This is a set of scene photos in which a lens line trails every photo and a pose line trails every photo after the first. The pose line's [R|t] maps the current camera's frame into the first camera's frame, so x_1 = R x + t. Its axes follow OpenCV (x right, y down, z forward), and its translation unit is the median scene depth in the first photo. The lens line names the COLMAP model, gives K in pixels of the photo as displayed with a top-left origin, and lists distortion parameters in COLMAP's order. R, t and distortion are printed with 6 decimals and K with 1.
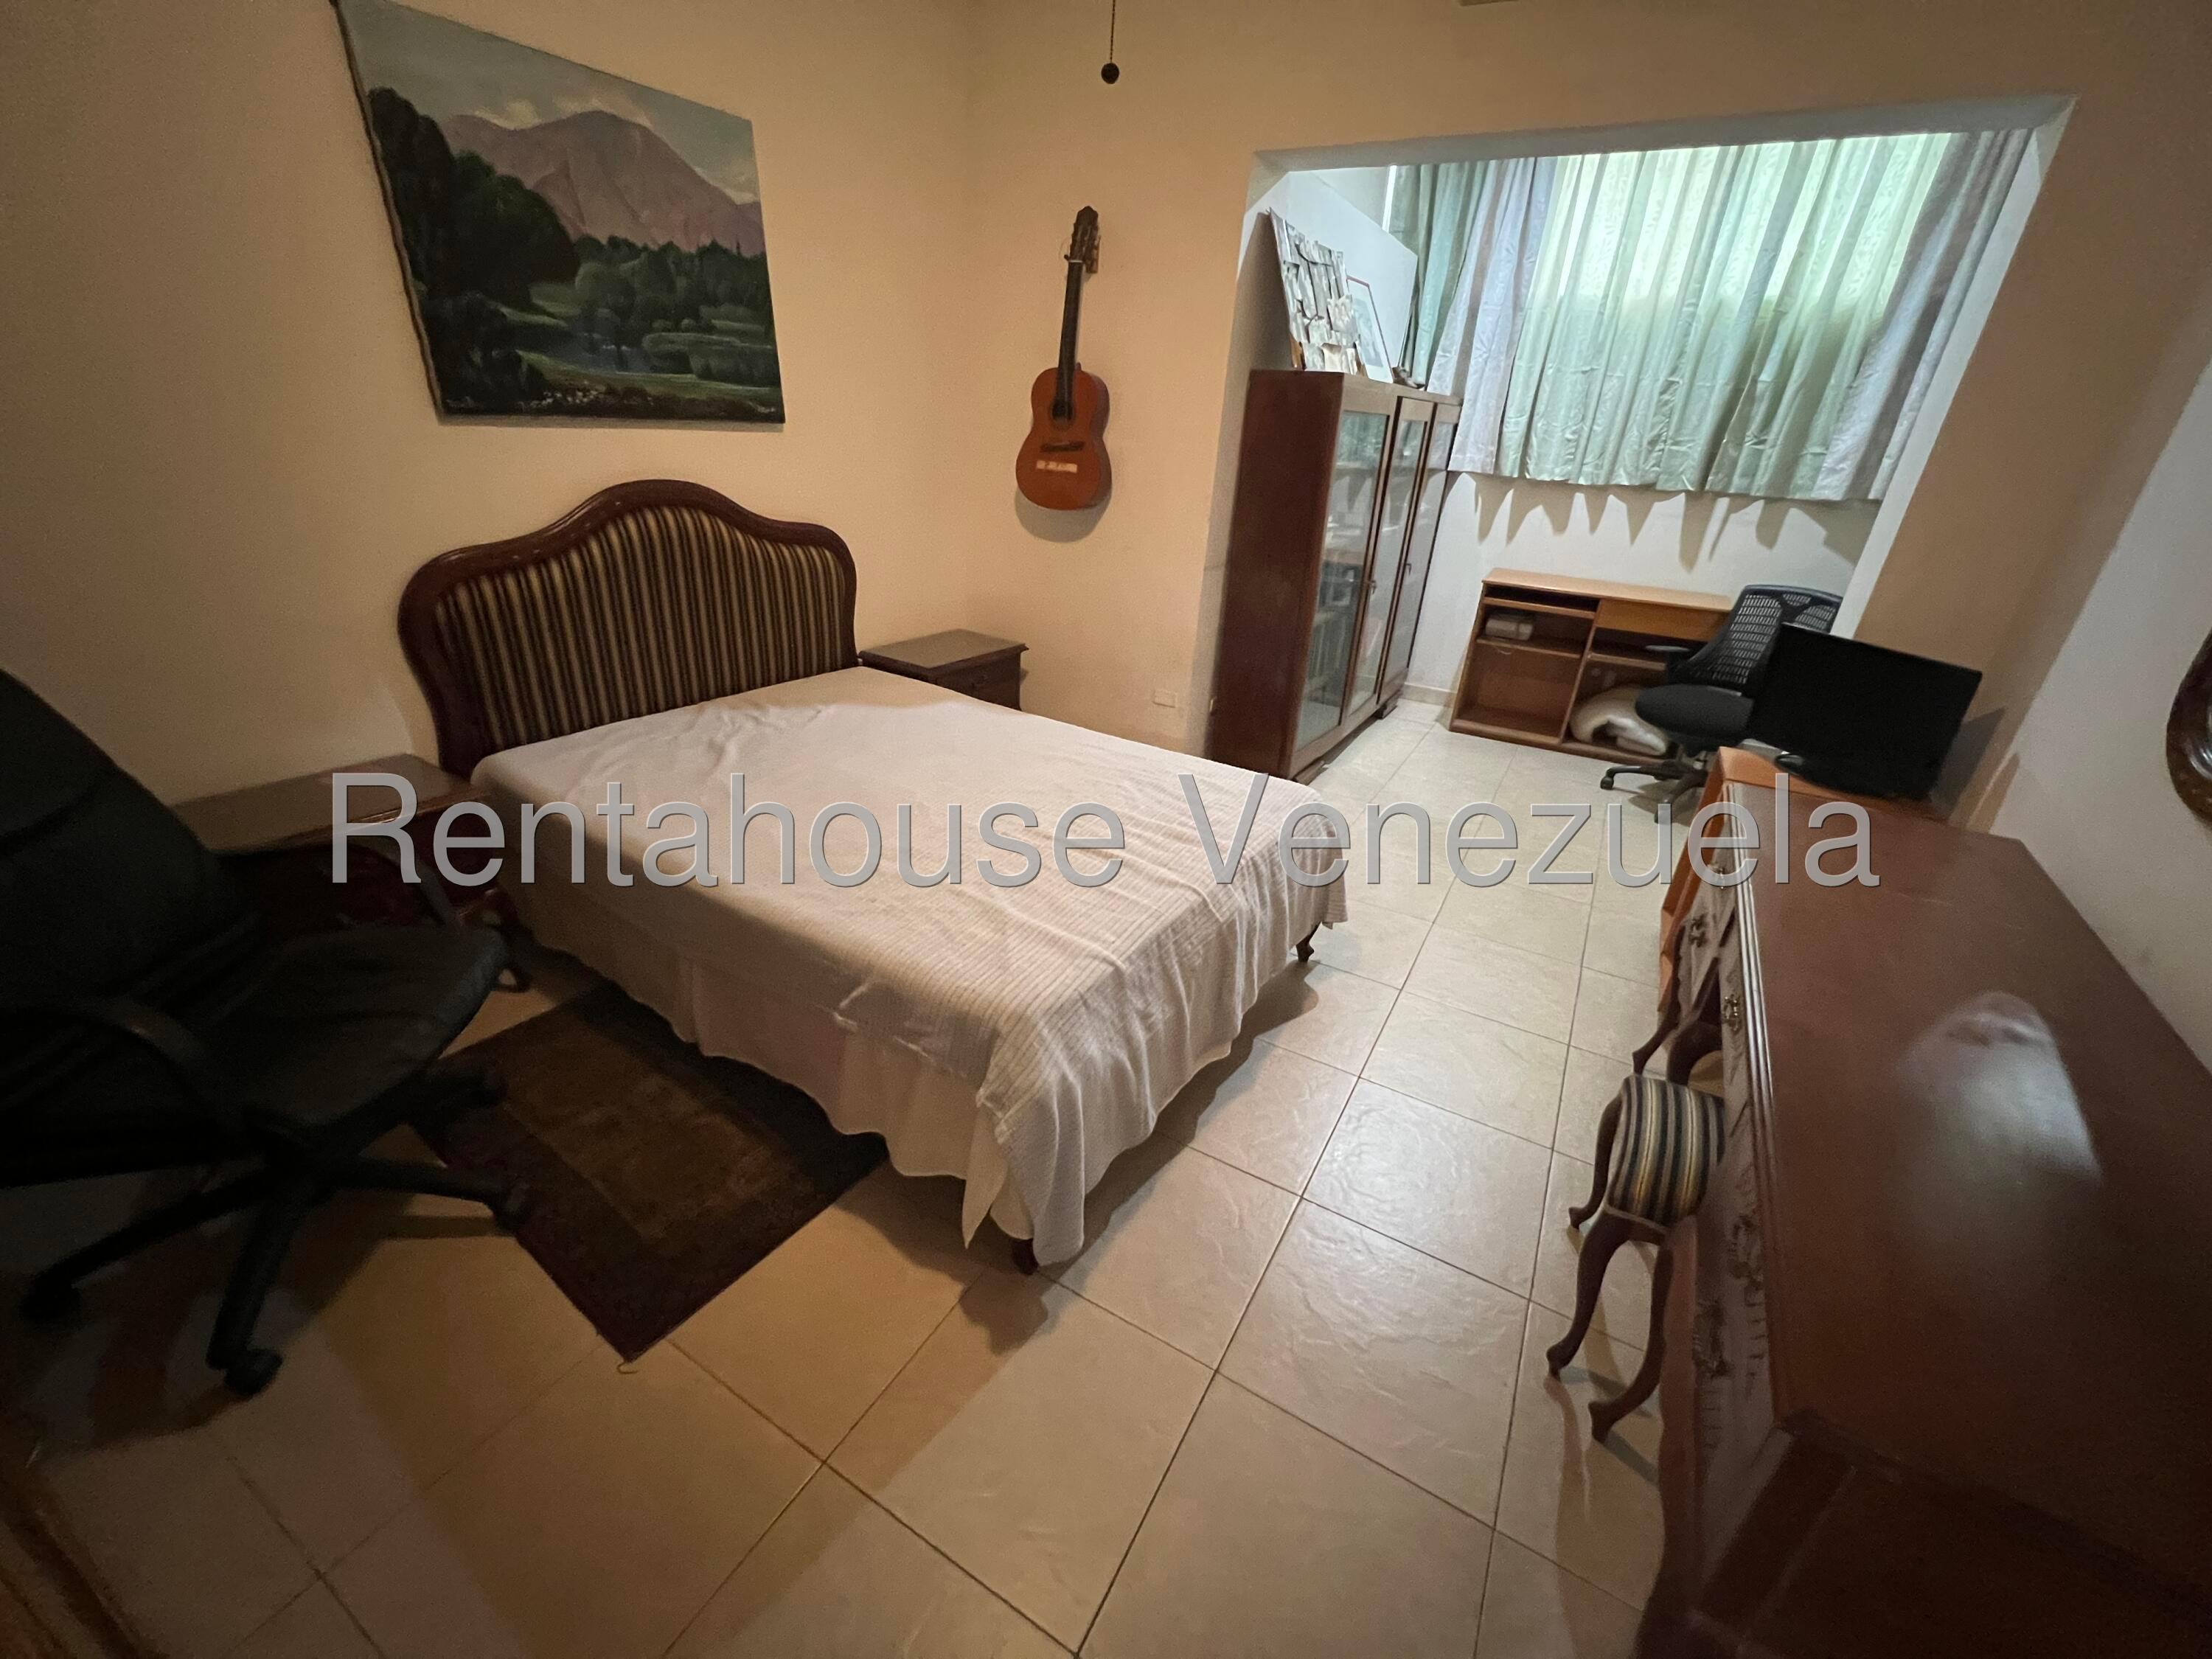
lens RADIAL K [[872.1, 0, 1108.3], [0, 872.1, 833.5], [0, 0, 1]] dist [-0.001443, 0.000006]
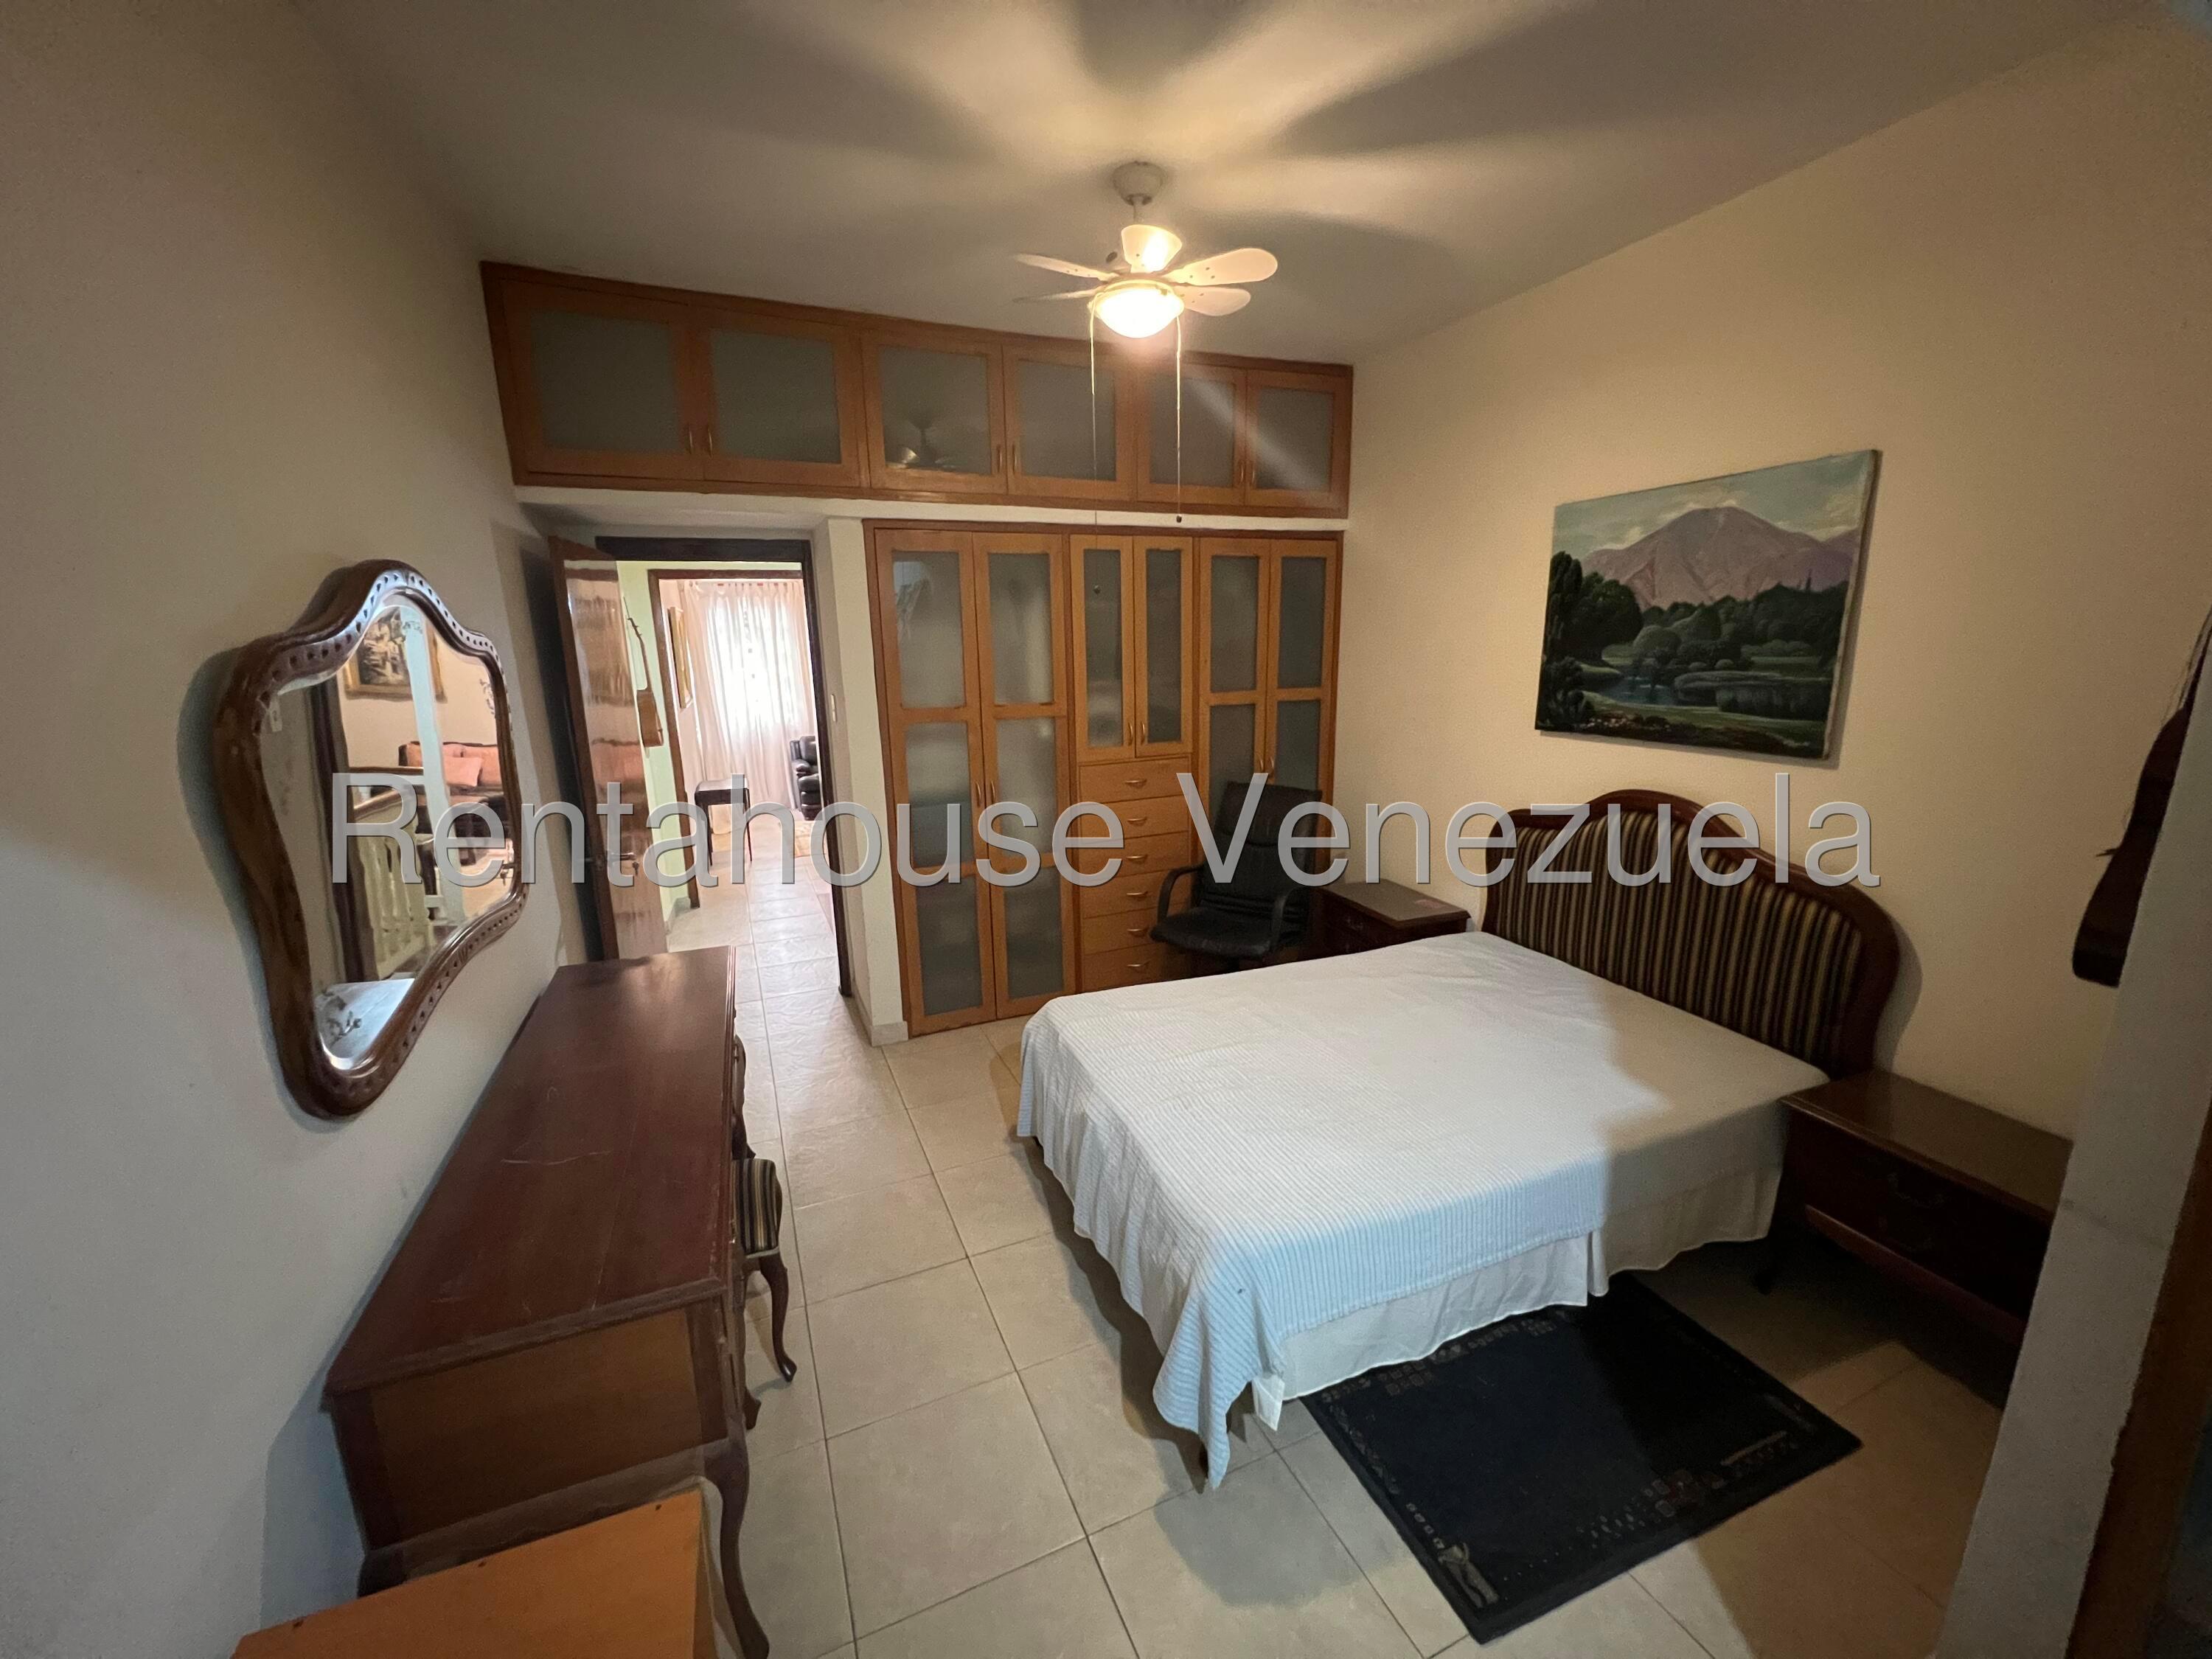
lens RADIAL K [[886.2, 0, 1104.2], [0, 886.2, 835.7], [0, 0, 1]] dist [0.000782, -0.000052]
pose [[-0.593339, 0.138682, -0.792916, 0.852804], [-0.353508, 0.840079, 0.411460, -0.611642], [0.723174, 0.524438, -0.449426, 1.094985]]
